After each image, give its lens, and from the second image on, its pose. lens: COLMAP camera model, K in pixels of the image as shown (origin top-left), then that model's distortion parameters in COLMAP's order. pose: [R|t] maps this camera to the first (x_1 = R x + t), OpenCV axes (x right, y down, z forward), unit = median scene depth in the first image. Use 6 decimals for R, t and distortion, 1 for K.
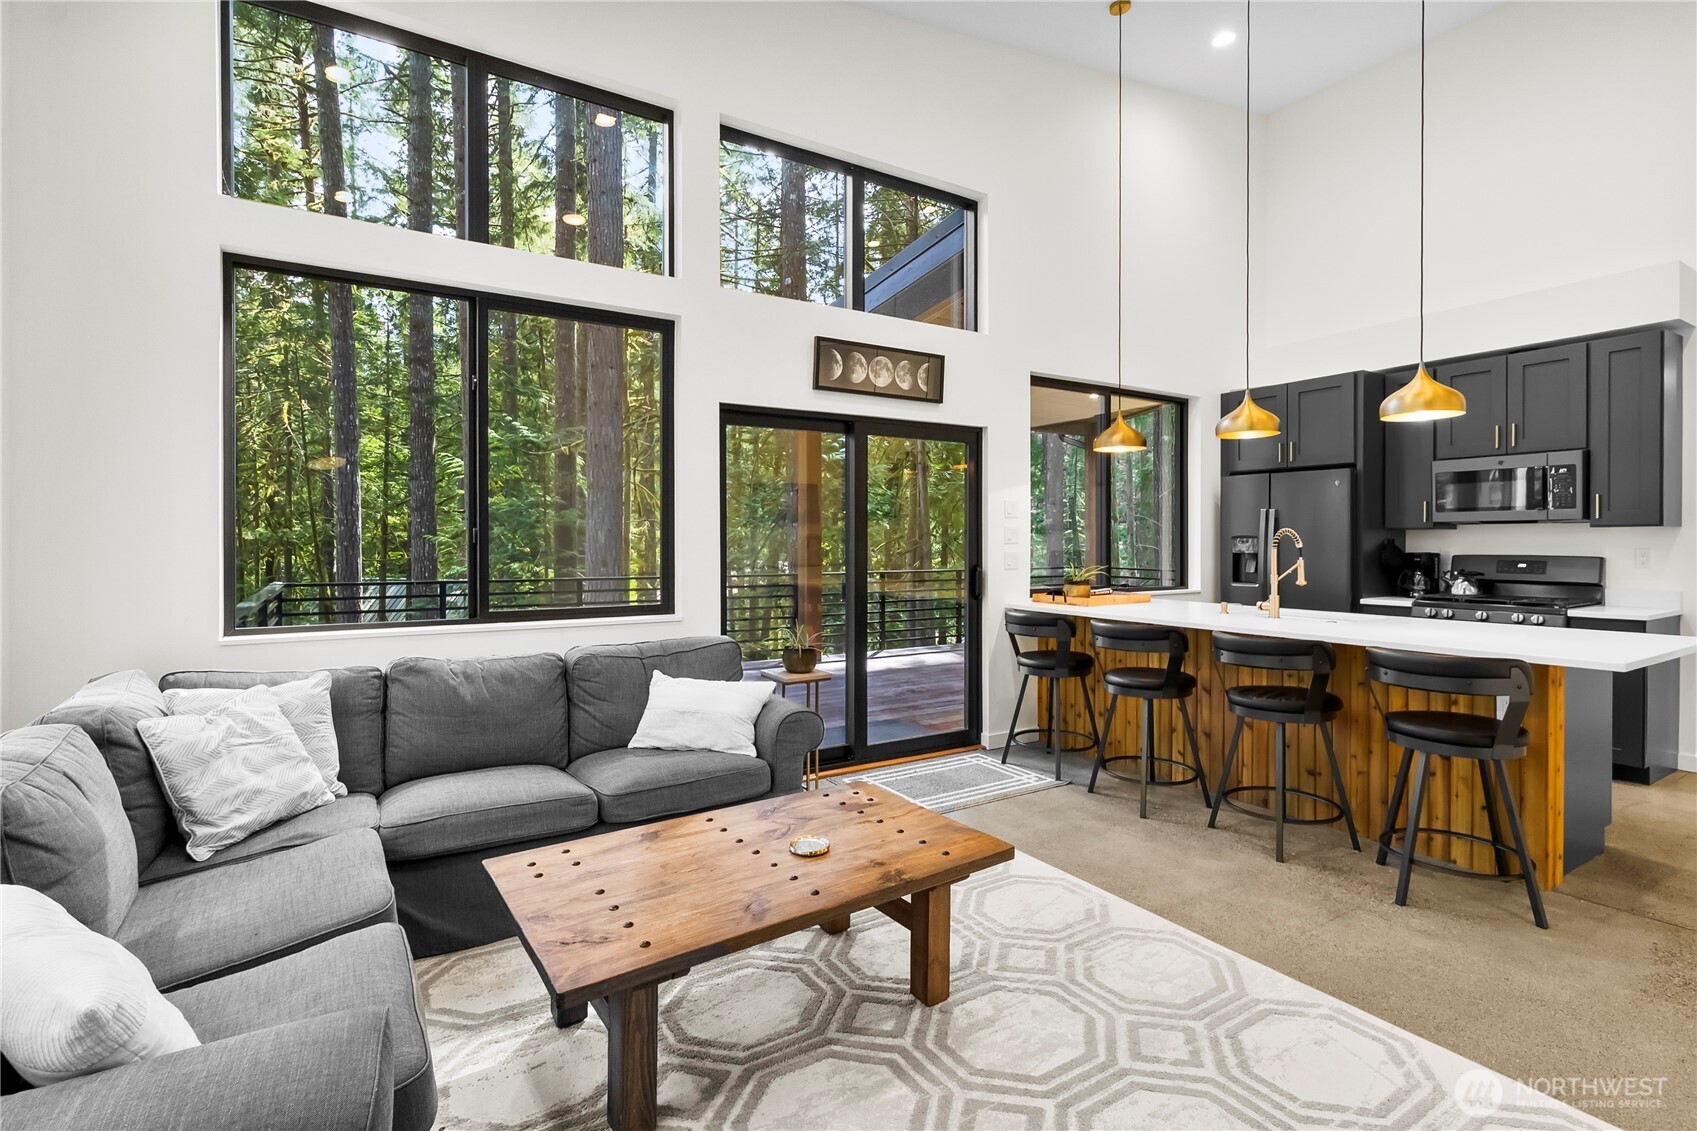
lens RADIAL K [[795.9, 0, 848.8], [0, 795.9, 539.5], [0, 0, 1]] dist [0.001972, -0.000154]
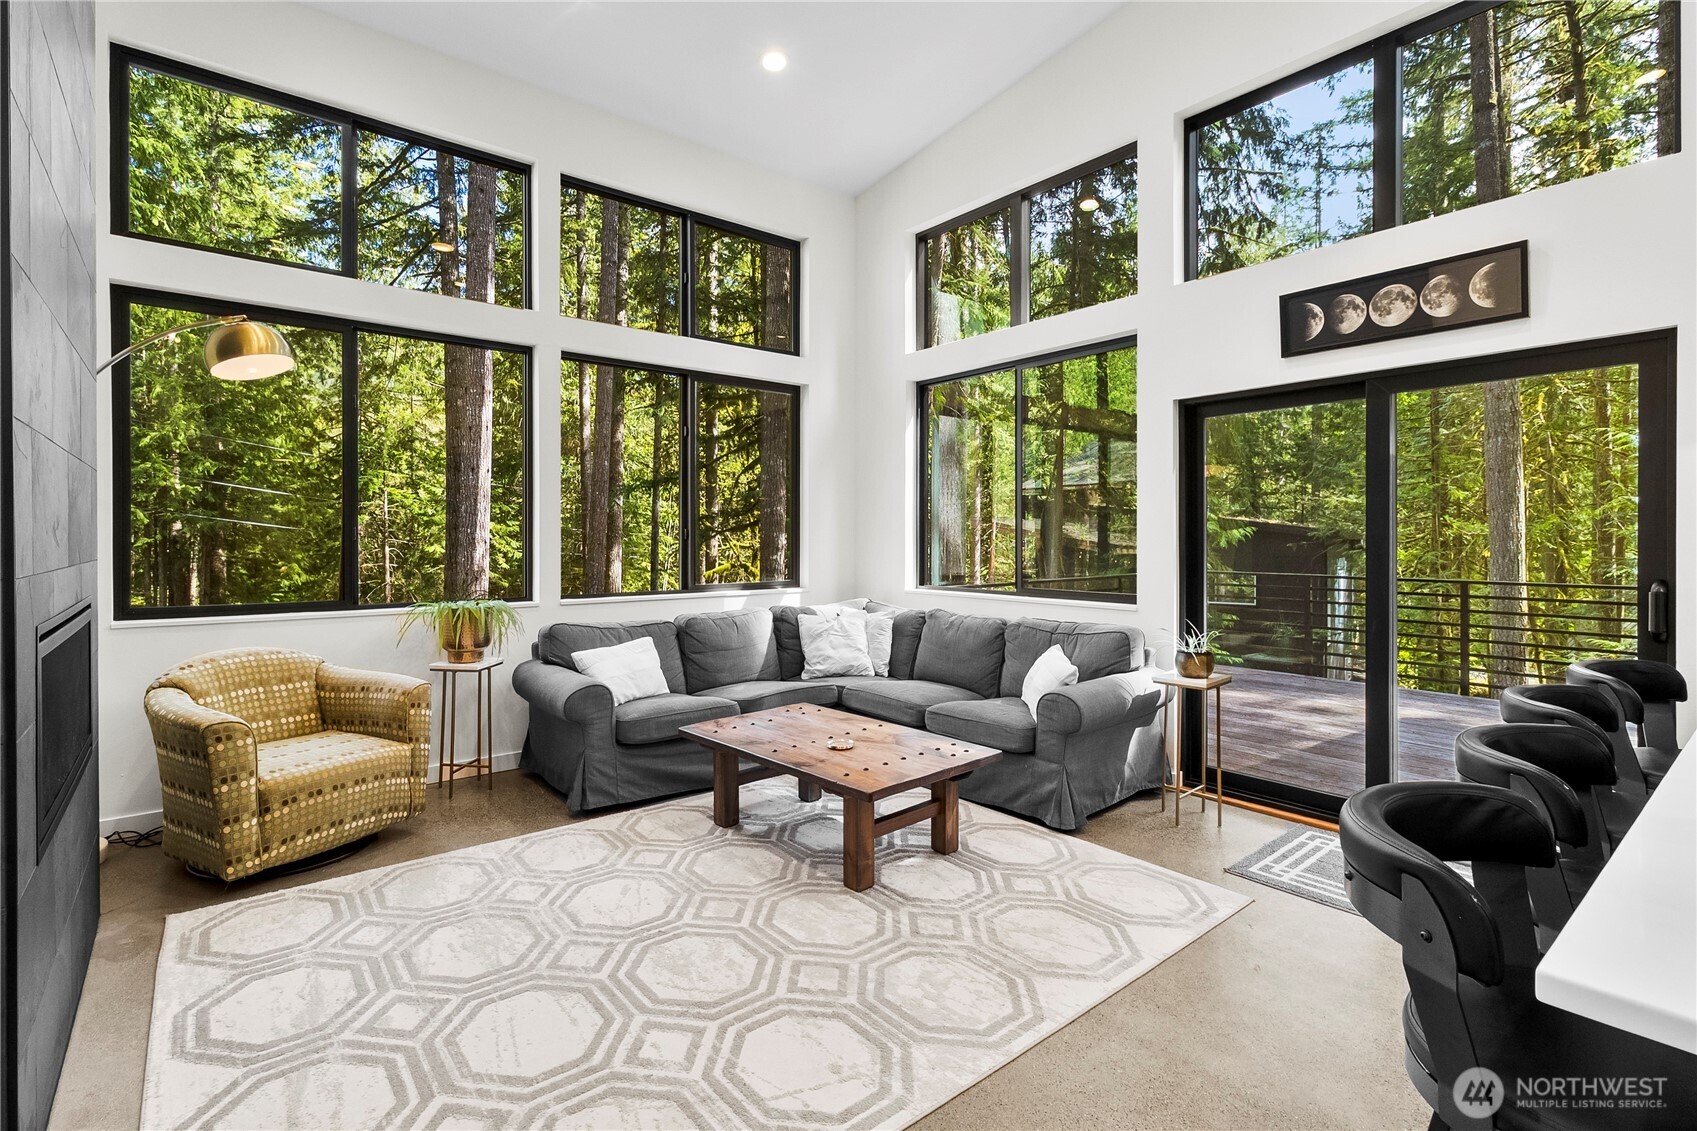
lens RADIAL K [[795.9, 0, 848.8], [0, 795.9, 539.5], [0, 0, 1]] dist [0.001972, -0.000154]
pose [[0.124817, 0.003761, -0.992173, 0.702524], [0.002460, 0.999989, 0.004100, -0.000677], [0.992177, -0.002952, 0.124806, 0.413237]]
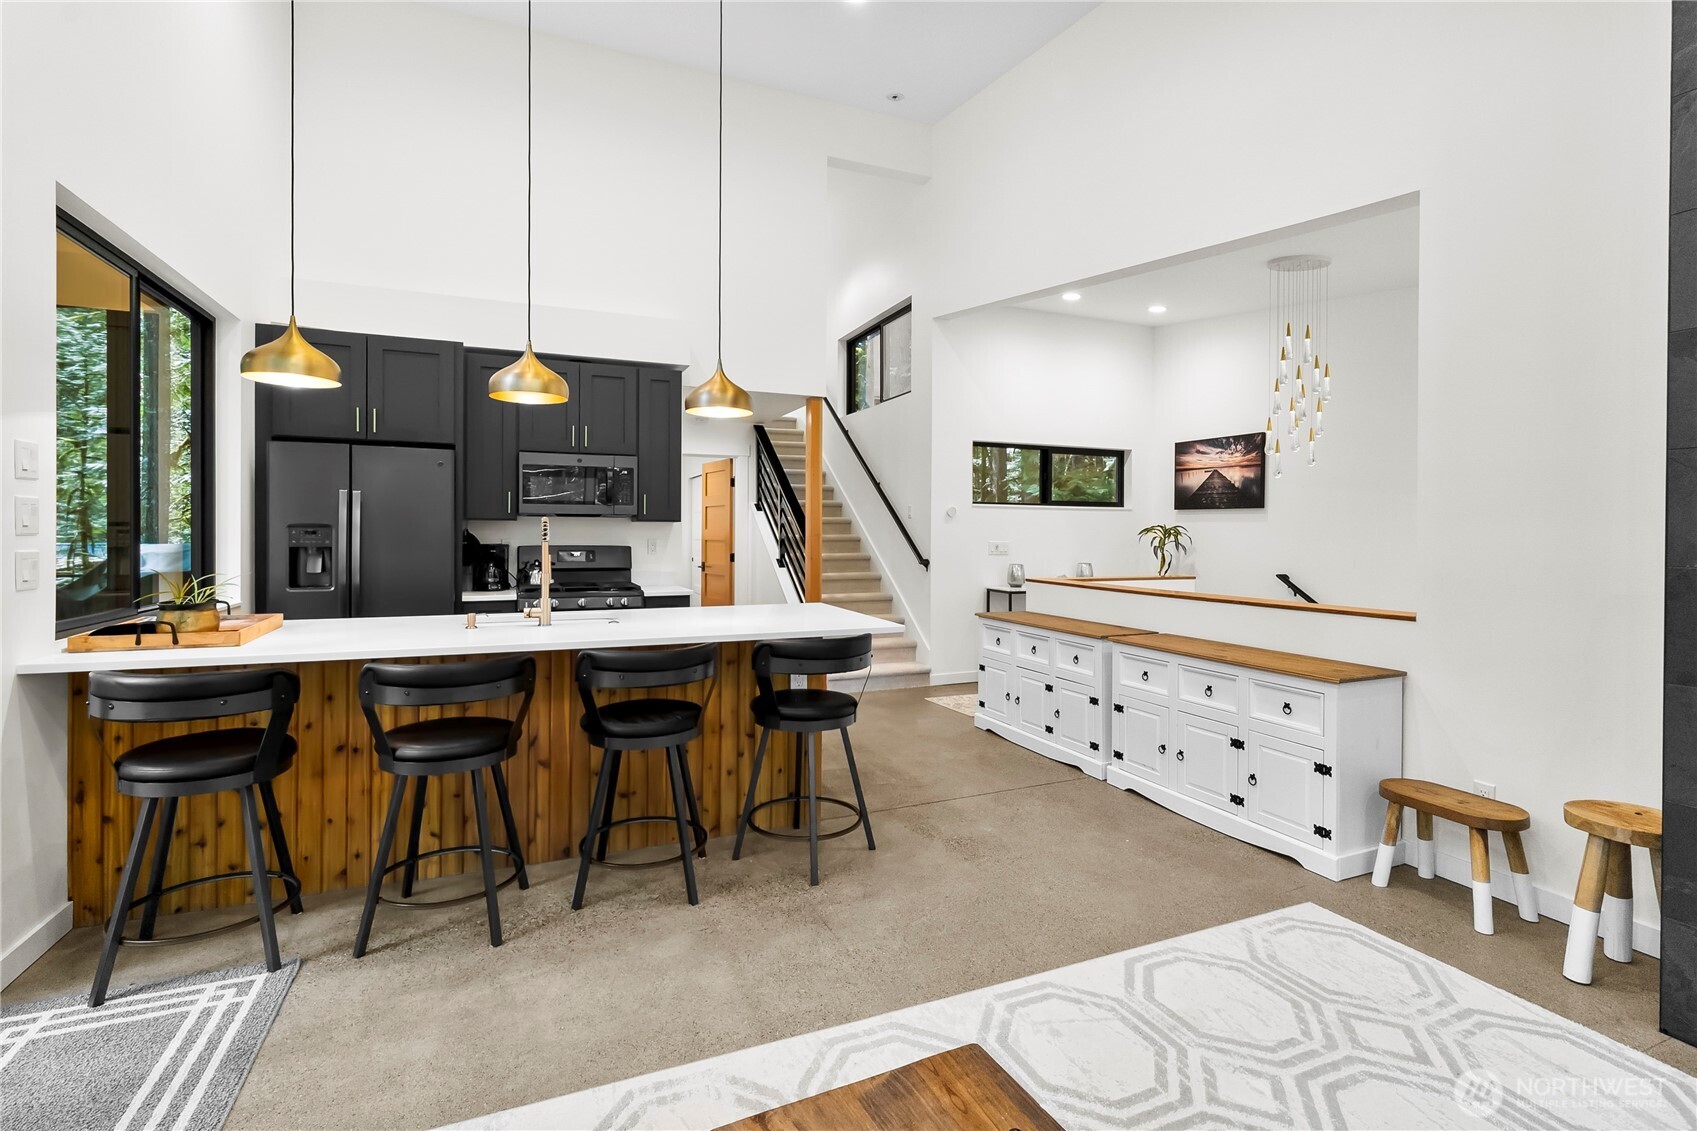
lens RADIAL K [[788.6, 0, 848.9], [0, 788.6, 544.2], [0, 0, 1]] dist [0.000964, 0.000364]
pose [[0.159282, -0.012631, 0.987152, -0.197256], [-0.007091, 0.999878, 0.013938, -0.000034], [-0.987208, -0.009220, 0.159173, 0.506916]]
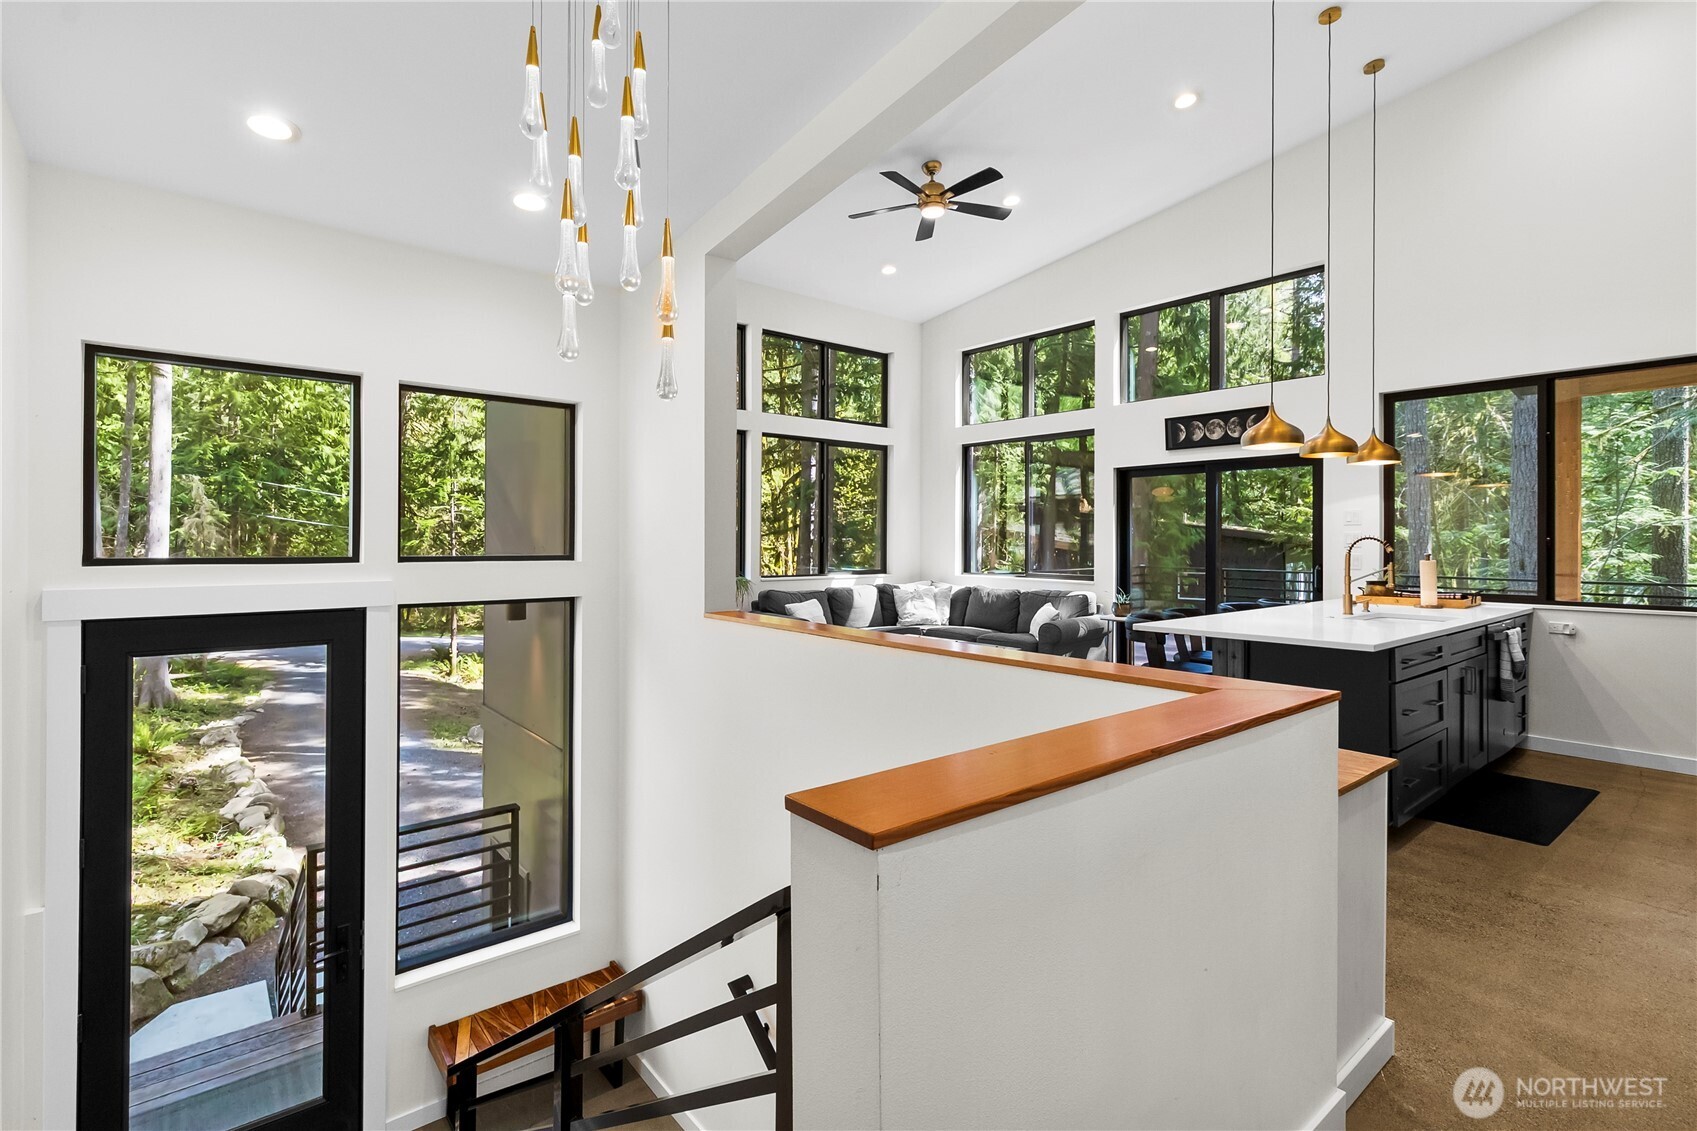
lens RADIAL K [[795.9, 0, 848.8], [0, 795.9, 539.5], [0, 0, 1]] dist [0.001972, -0.000154]
pose [[0.131328, 0.001230, -0.991338, 1.408778], [-0.002031, 0.999997, 0.000971, -0.007167], [0.991337, 0.001886, 0.131331, 0.134855]]
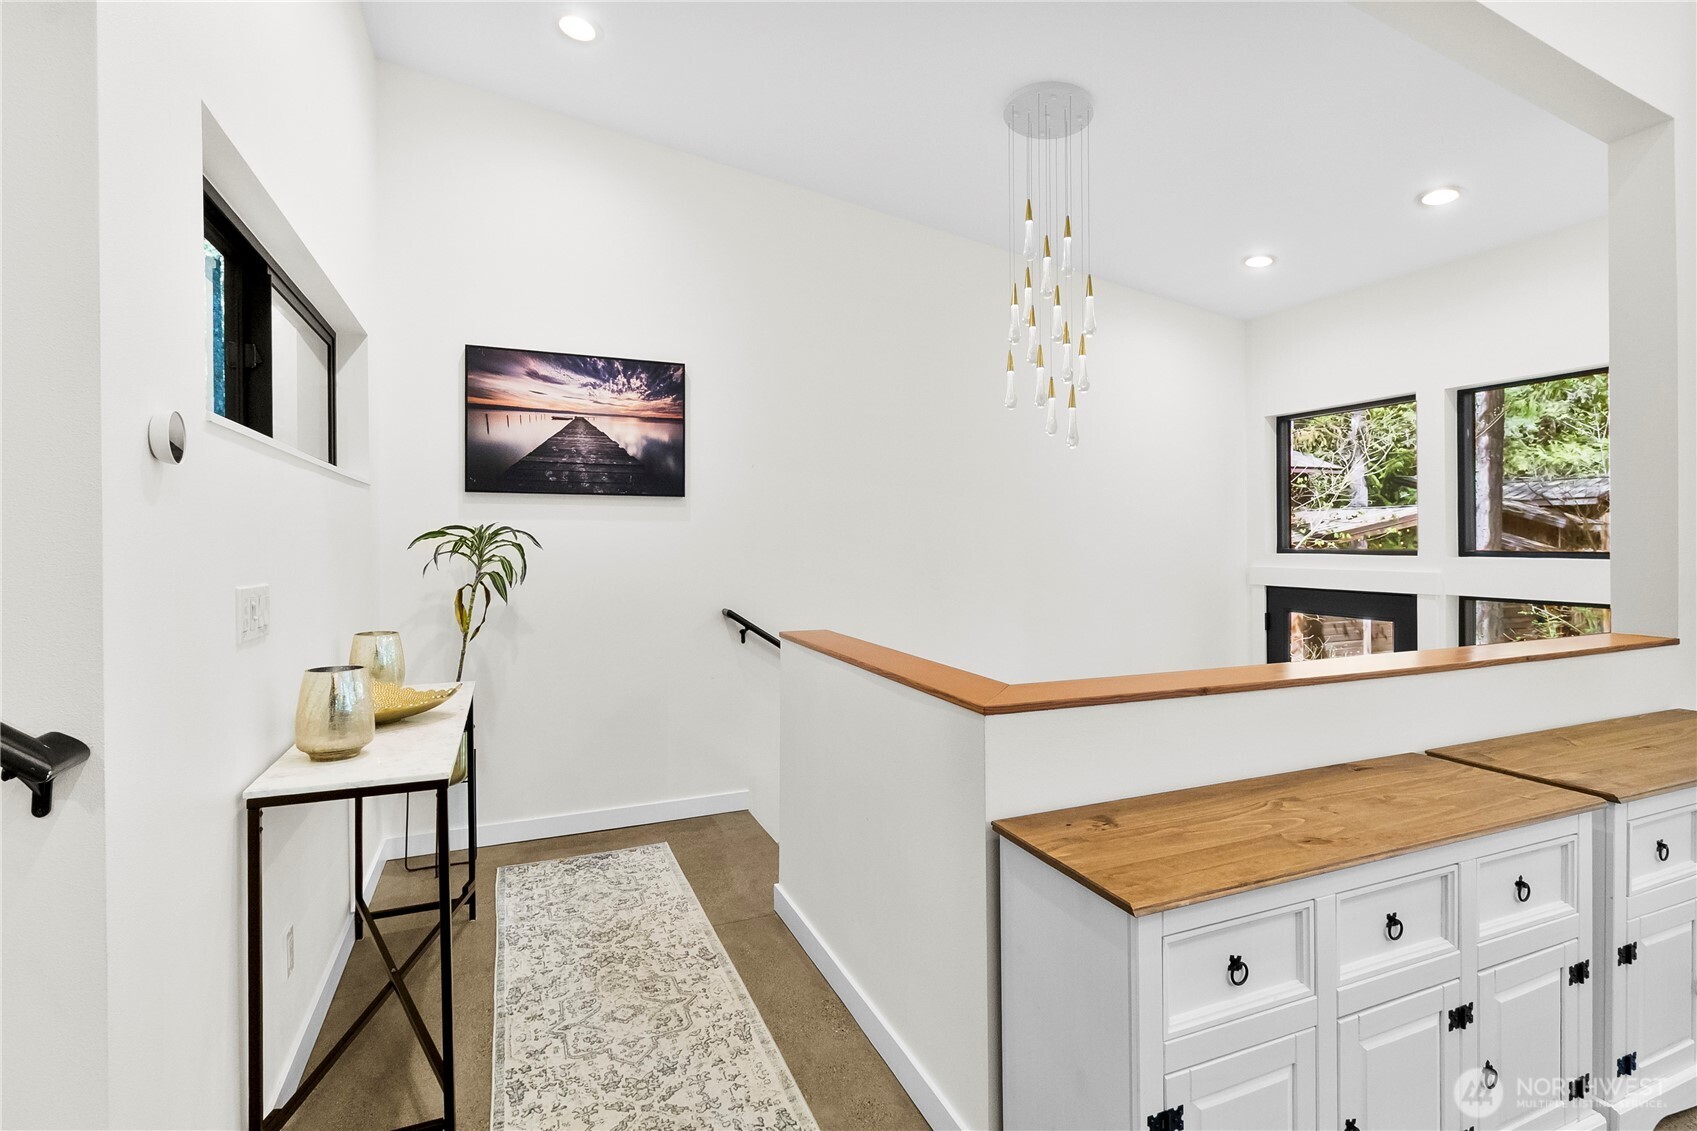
lens RADIAL K [[795.9, 0, 848.8], [0, 795.9, 539.5], [0, 0, 1]] dist [0.001972, -0.000154]
pose [[-0.986895, 0.007653, 0.161183, 1.050308], [0.007681, 0.999970, -0.000453, -0.005219], [-0.161182, 0.000791, -0.986924, 0.783838]]
